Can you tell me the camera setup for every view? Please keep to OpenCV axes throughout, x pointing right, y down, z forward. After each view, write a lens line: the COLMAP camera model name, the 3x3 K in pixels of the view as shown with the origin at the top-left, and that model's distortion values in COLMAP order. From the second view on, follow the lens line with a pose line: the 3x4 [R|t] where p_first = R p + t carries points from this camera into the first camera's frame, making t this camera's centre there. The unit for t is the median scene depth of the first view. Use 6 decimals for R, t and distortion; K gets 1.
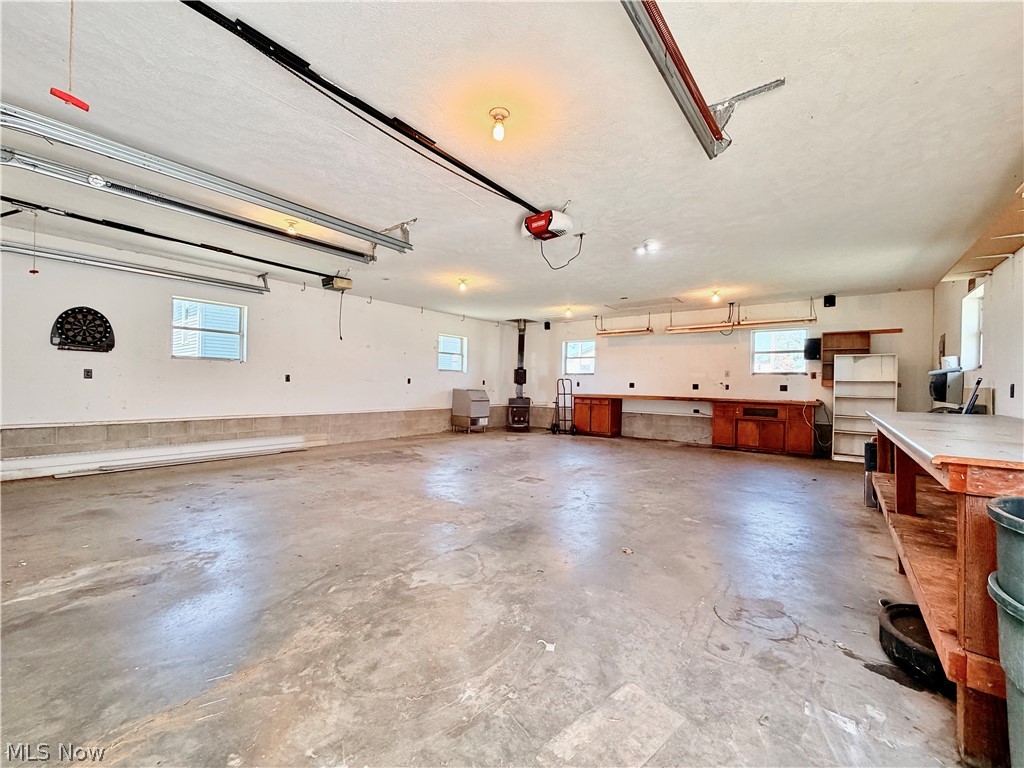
lens RADIAL K [[405.2, 0, 512.0], [0, 405.2, 384.0], [0, 0, 1]] dist [-0.001664, 0.000227]
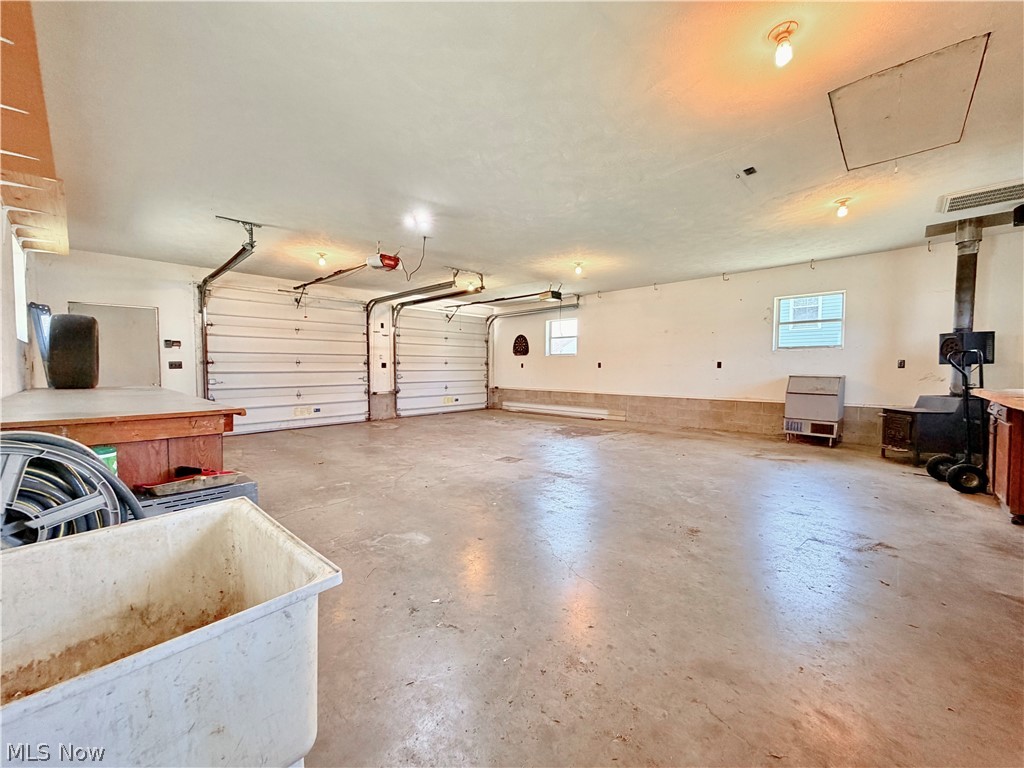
lens RADIAL K [[405.2, 0, 512.0], [0, 405.2, 384.0], [0, 0, 1]] dist [-0.001664, 0.000227]
pose [[-0.099375, 0.021644, -0.994815, 0.802106], [-0.001079, 0.999760, 0.021859, 0.017997], [0.995049, 0.003246, -0.099328, 0.837224]]
